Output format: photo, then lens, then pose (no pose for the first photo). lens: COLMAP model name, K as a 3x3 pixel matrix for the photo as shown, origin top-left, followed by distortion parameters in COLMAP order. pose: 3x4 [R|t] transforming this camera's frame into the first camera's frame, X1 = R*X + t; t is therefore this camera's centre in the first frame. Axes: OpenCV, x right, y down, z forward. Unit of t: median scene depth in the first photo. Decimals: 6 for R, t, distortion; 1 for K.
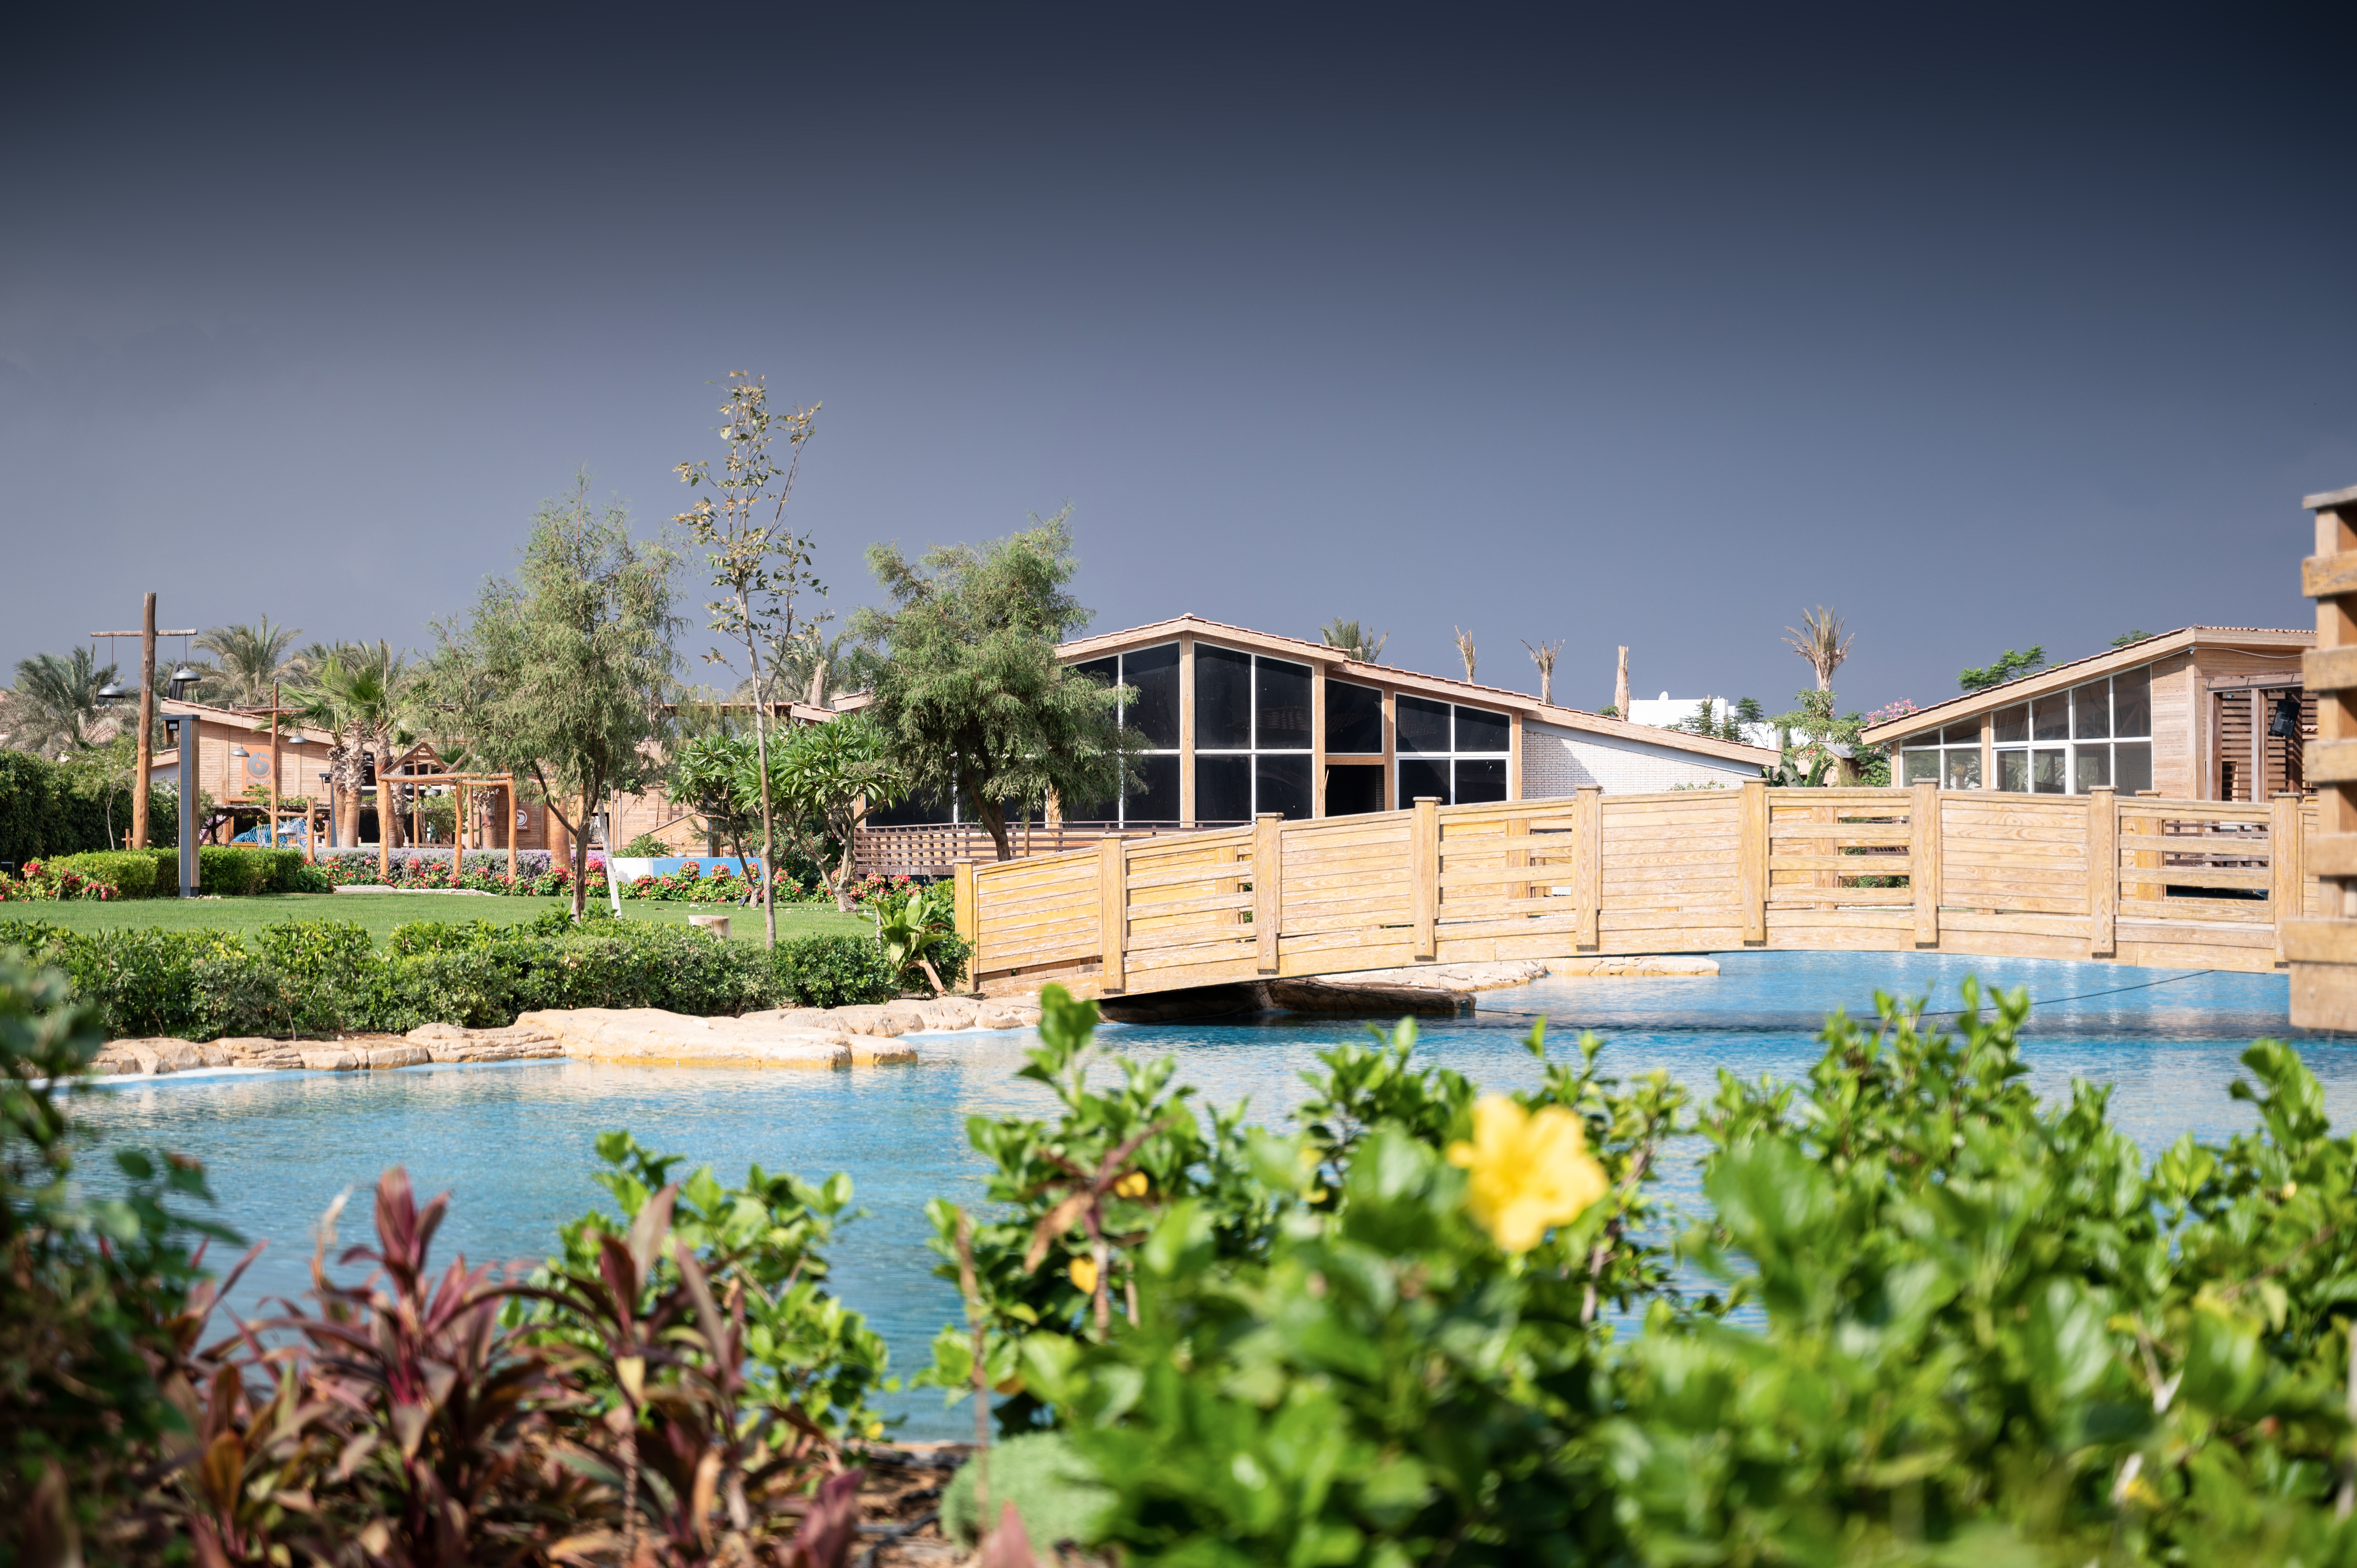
lens RADIAL K [[3893.1, 0, 1178.5], [0, 3893.1, 784.0], [0, 0, 1]] dist [-0.003774, 0.043931]
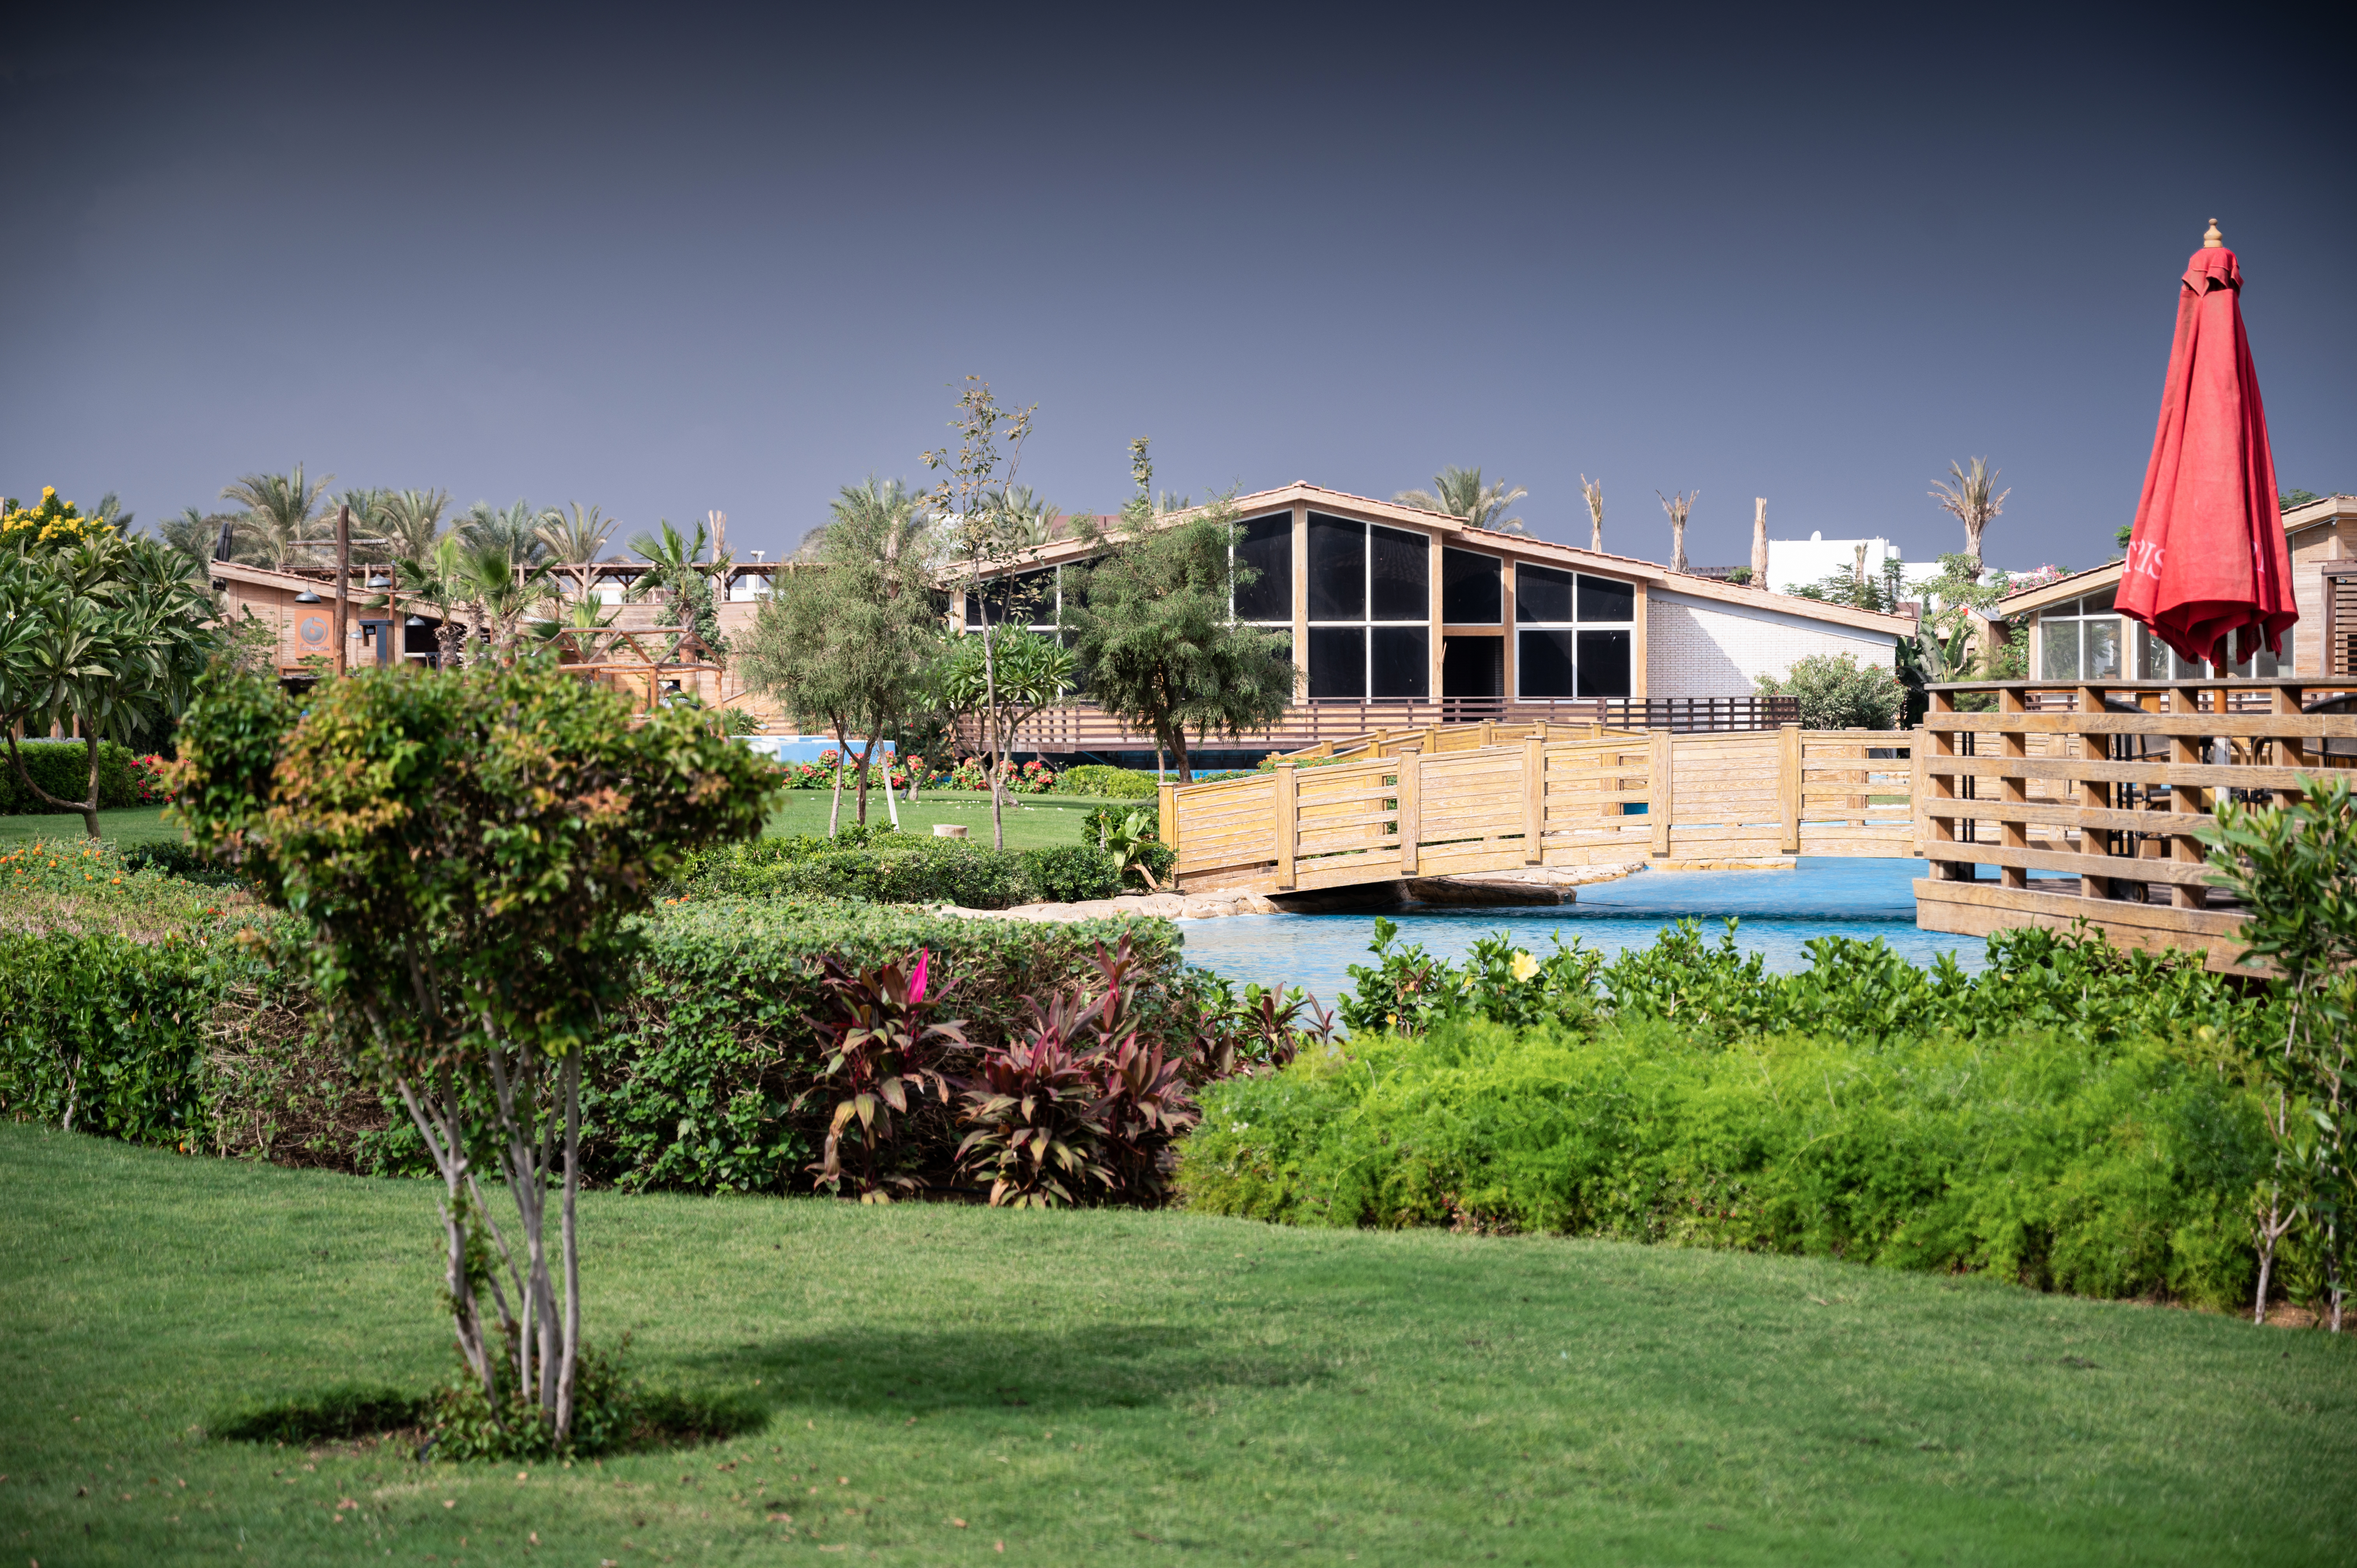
lens RADIAL K [[4858.7, 0, 1178.5], [0, 4858.7, 784.0], [0, 0, 1]] dist [-0.000347, -0.078310]
pose [[0.999896, -0.000907, -0.014404, -0.011106], [0.001462, 0.999257, 0.038525, -0.015775], [0.014359, -0.038542, 0.999154, -0.219111]]
